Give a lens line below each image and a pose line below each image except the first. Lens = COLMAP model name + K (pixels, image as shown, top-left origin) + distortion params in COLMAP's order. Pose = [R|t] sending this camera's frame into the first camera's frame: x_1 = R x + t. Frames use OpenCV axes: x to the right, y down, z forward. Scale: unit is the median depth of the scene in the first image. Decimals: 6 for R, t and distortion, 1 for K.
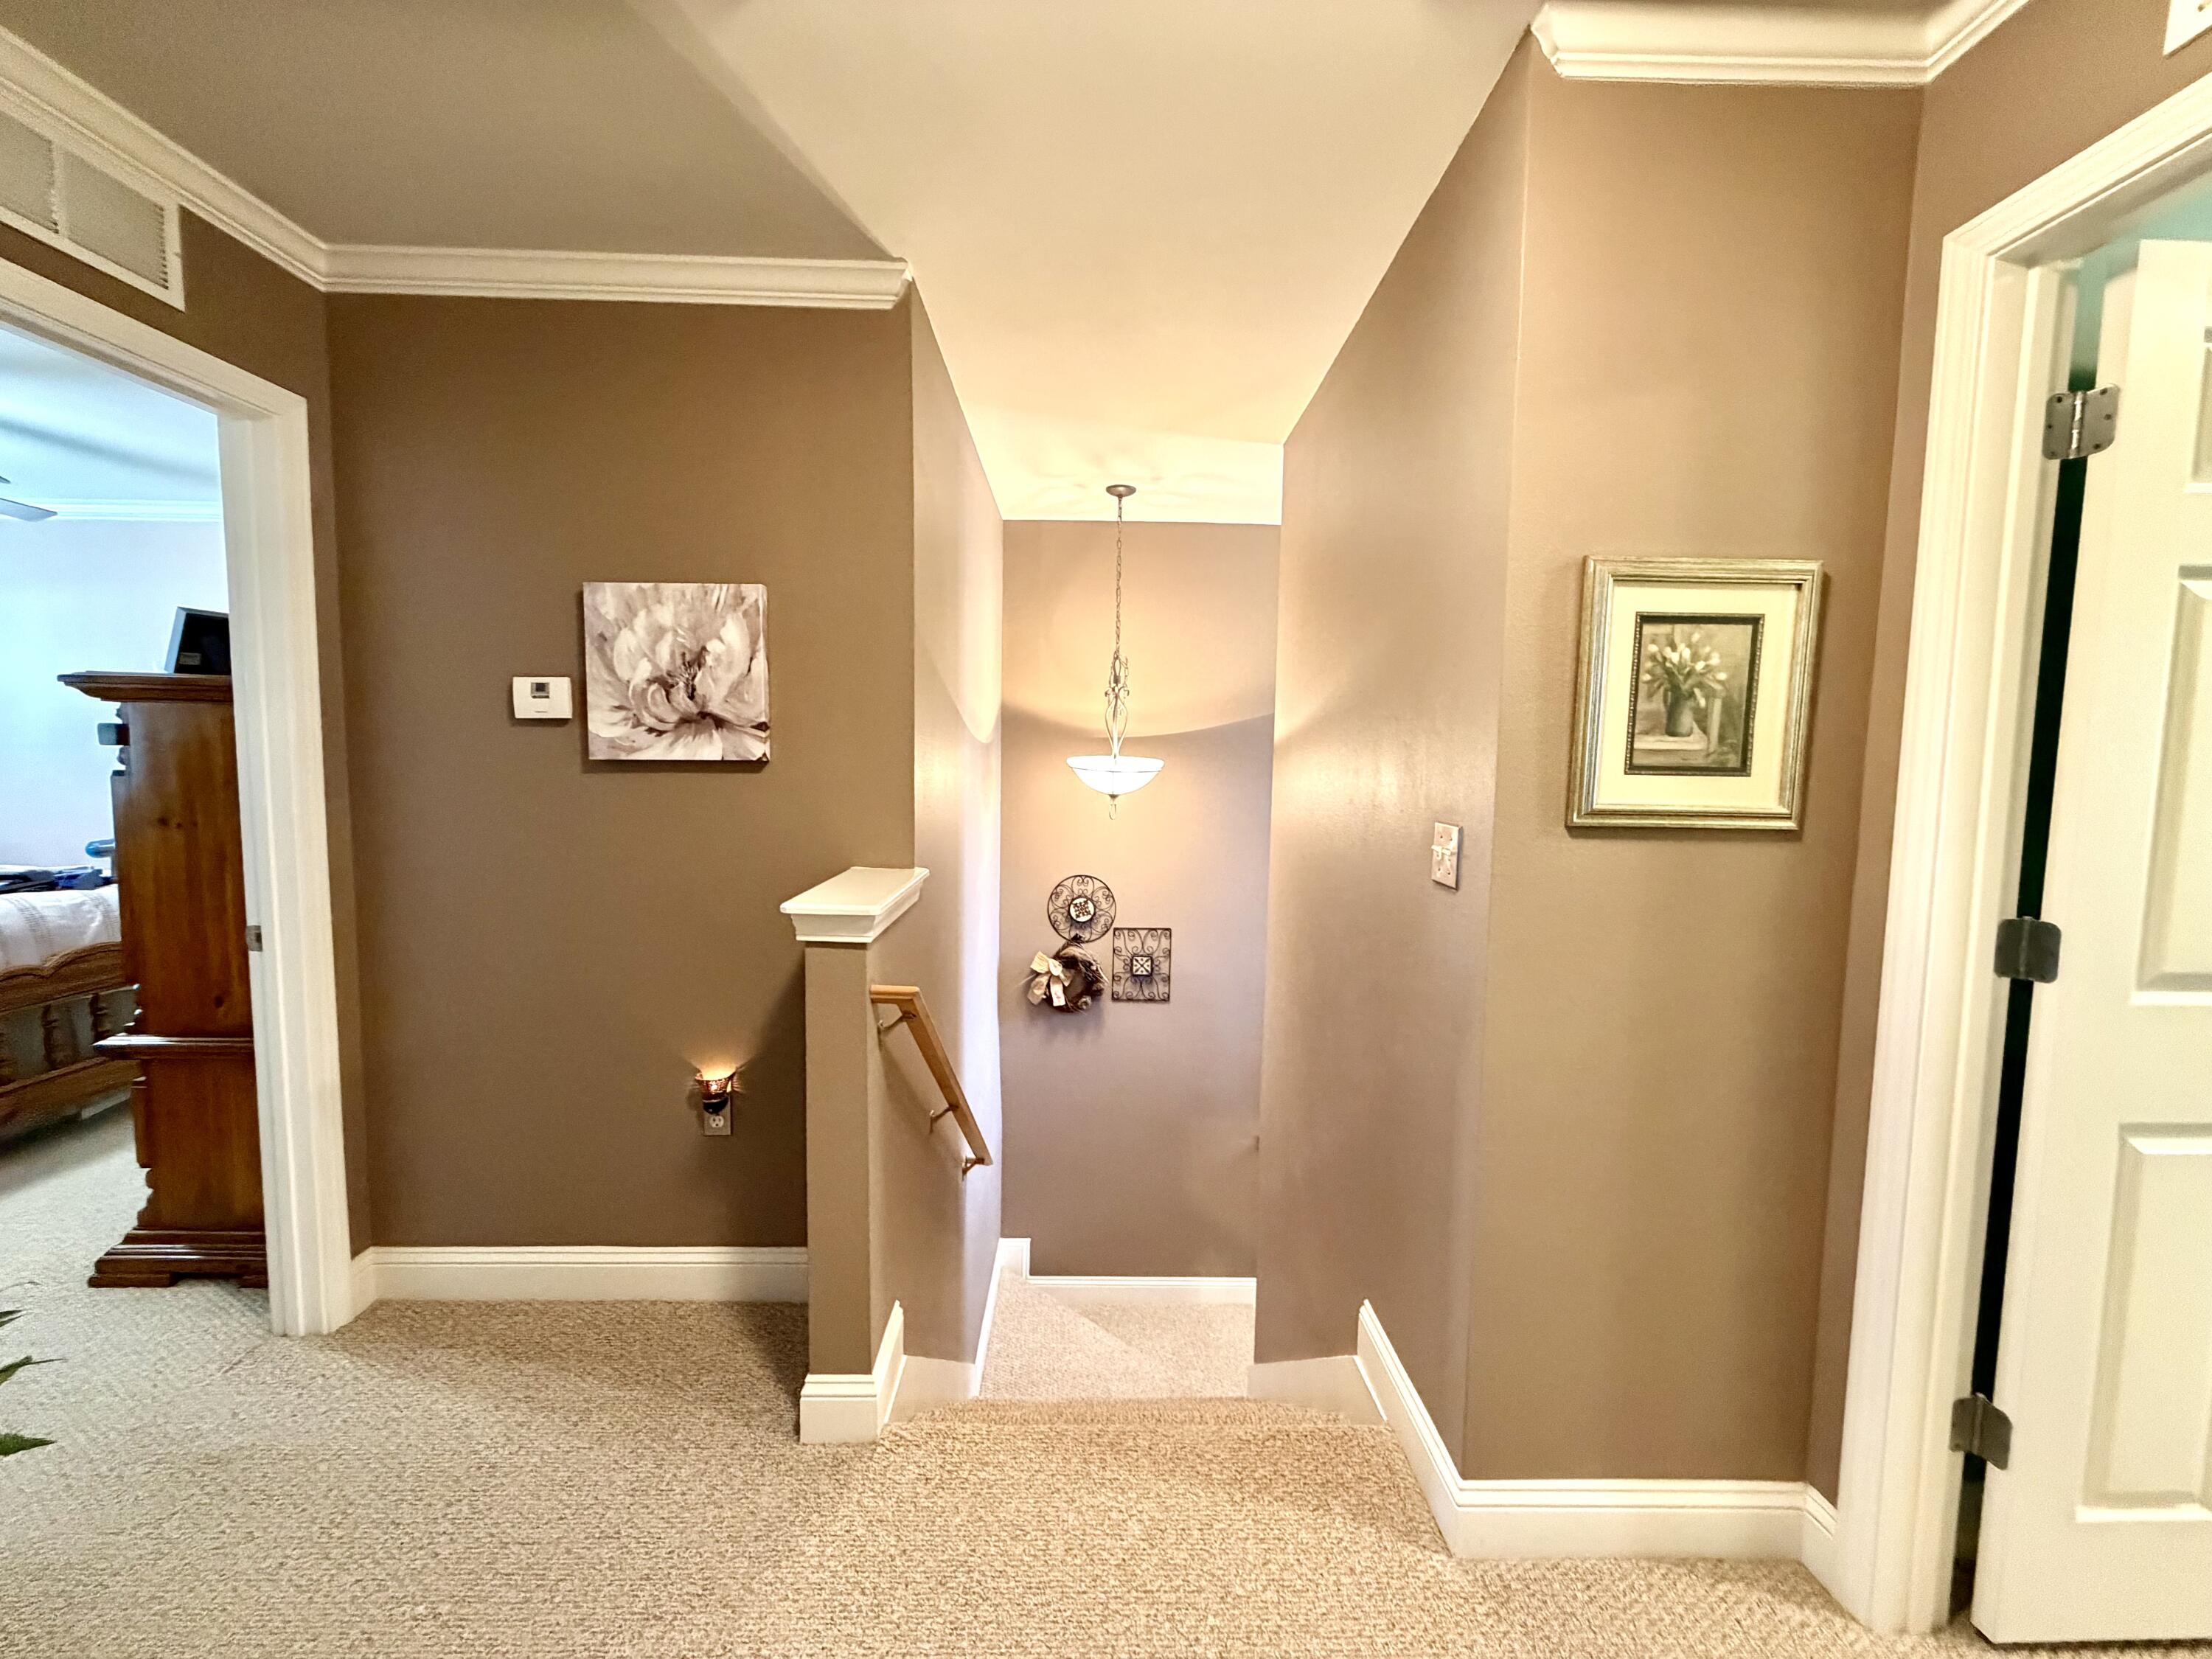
lens RADIAL K [[884.6, 0, 1103.7], [0, 884.6, 827.0], [0, 0, 1]] dist [-0.000840, 0.000540]
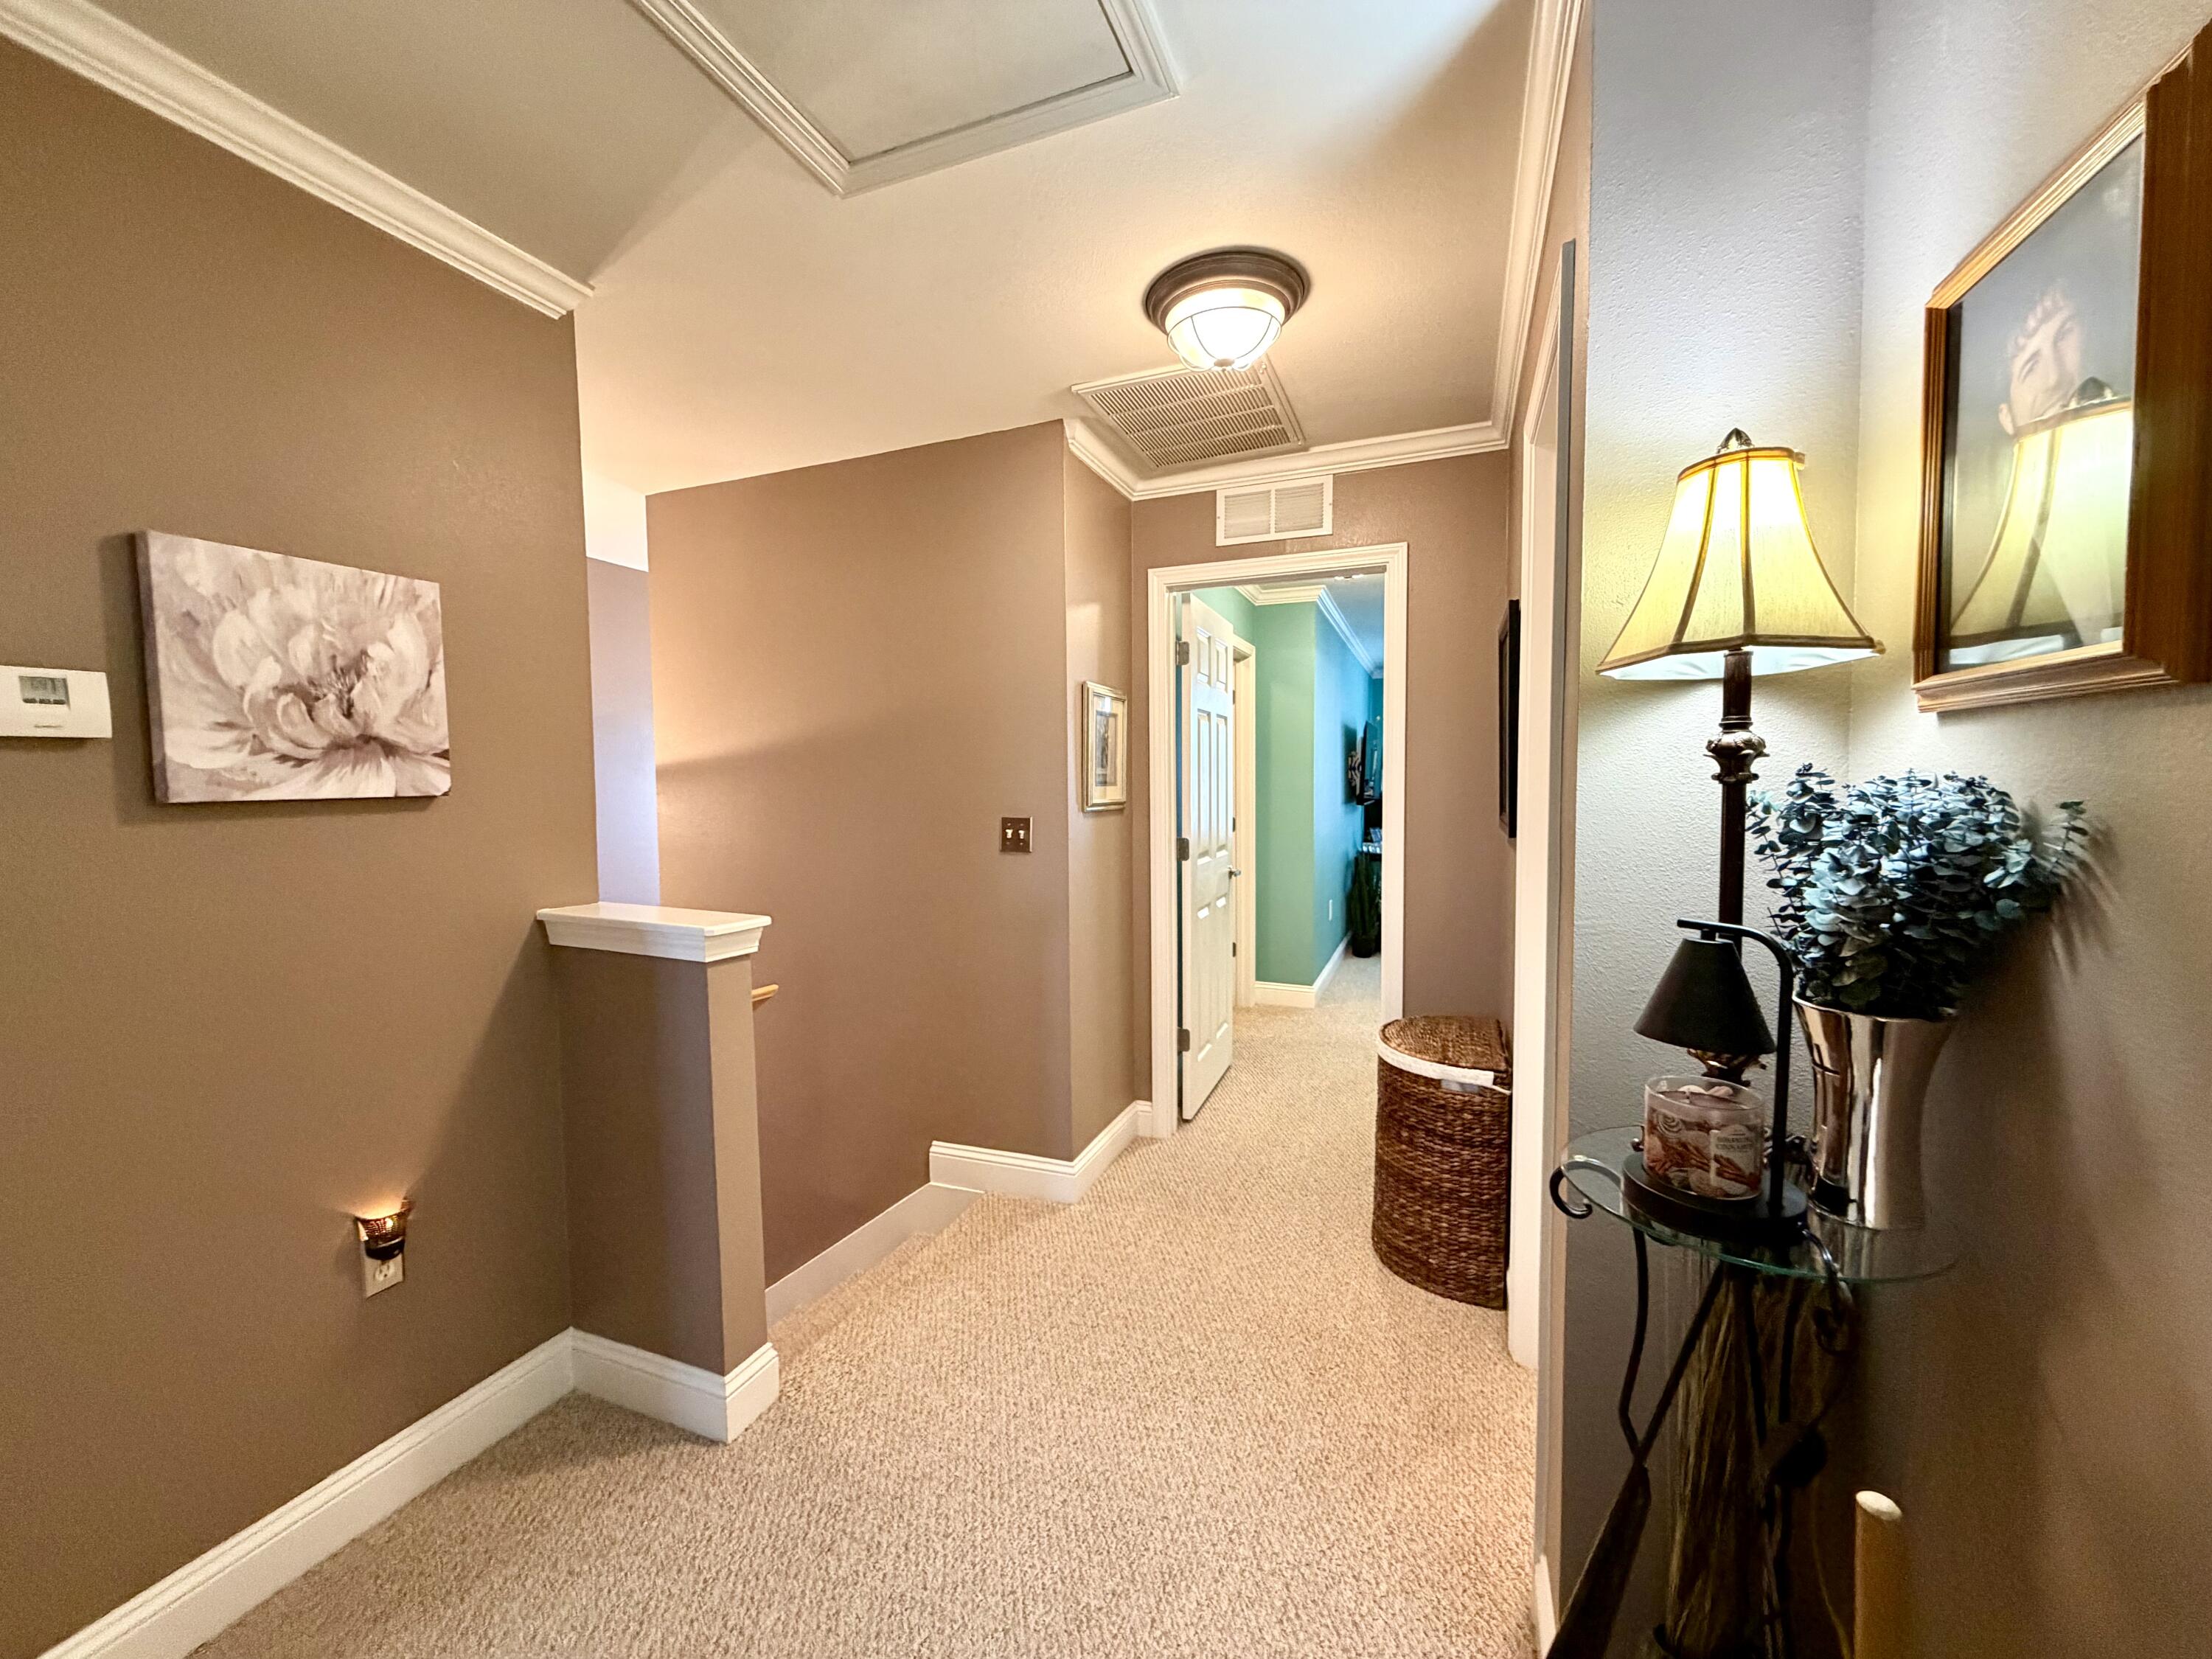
lens RADIAL K [[875.0, 0, 1089.7], [0, 875.0, 830.2], [0, 0, 1]] dist [-0.002317, -0.000190]
pose [[0.398160, -0.068157, 0.914781, -0.904570], [0.088070, 0.995469, 0.035836, -0.019572], [-0.913079, 0.066296, 0.402358, 0.126420]]
